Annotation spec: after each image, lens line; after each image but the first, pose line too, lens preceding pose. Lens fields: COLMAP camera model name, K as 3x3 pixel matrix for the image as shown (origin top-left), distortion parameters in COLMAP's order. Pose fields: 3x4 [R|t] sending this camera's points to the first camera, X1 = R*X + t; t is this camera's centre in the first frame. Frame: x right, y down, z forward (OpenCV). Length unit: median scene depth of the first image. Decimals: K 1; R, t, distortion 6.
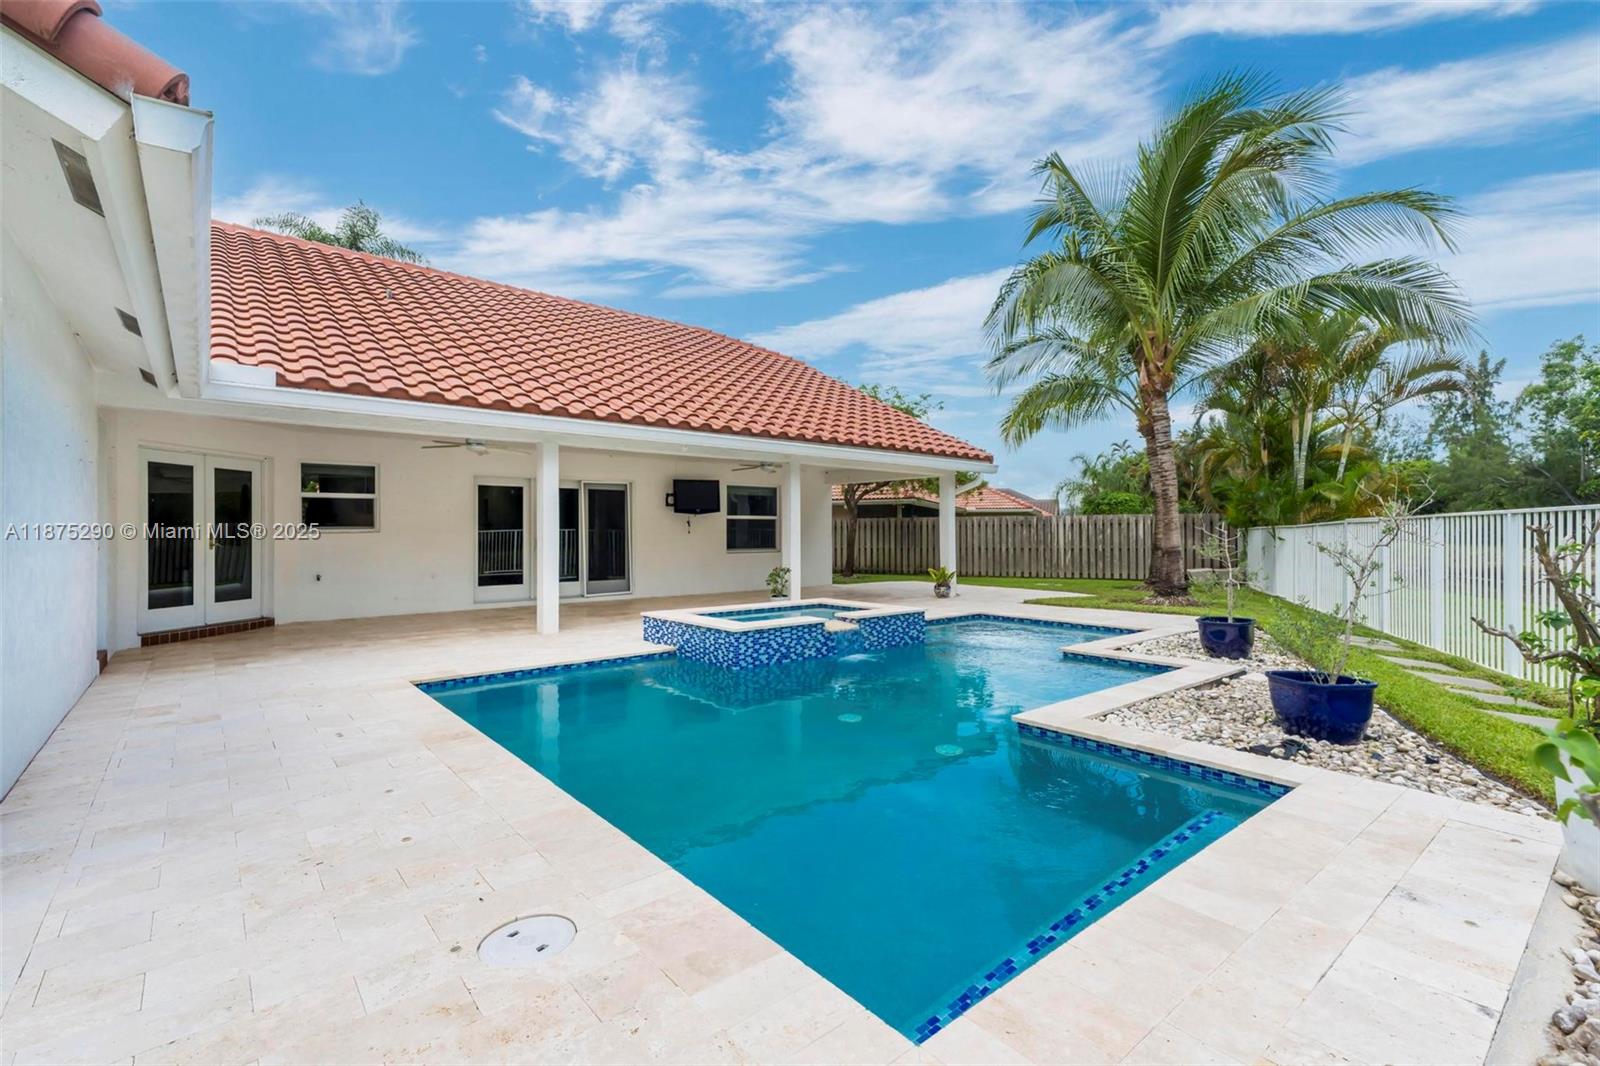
lens RADIAL K [[713.2, 0, 793.1], [0, 713.2, 531.3], [0, 0, 1]] dist [0.022261, -0.003944]
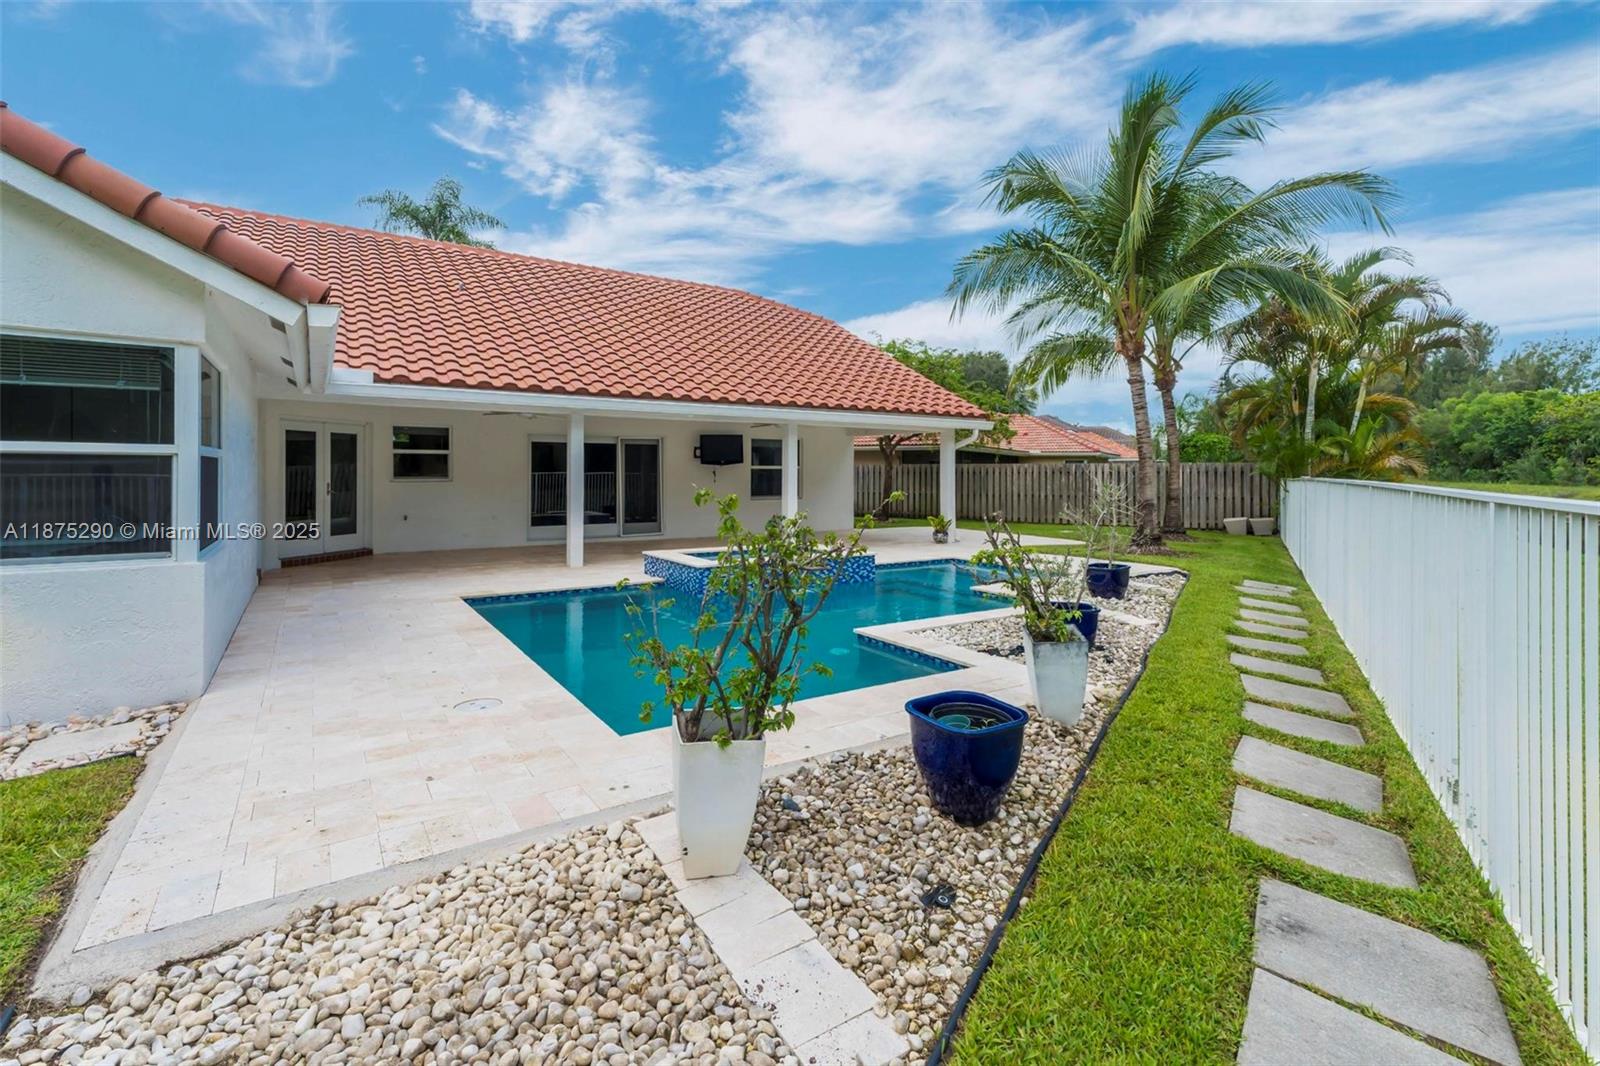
lens RADIAL K [[747.7, 0, 802.4], [0, 747.7, 472.0], [0, 0, 1]] dist [0.015343, 0.000780]
pose [[0.993986, 0.008320, -0.109195, 0.148828], [-0.007810, 0.999956, 0.005101, -0.024340], [0.109232, -0.004218, 0.994007, -0.197471]]
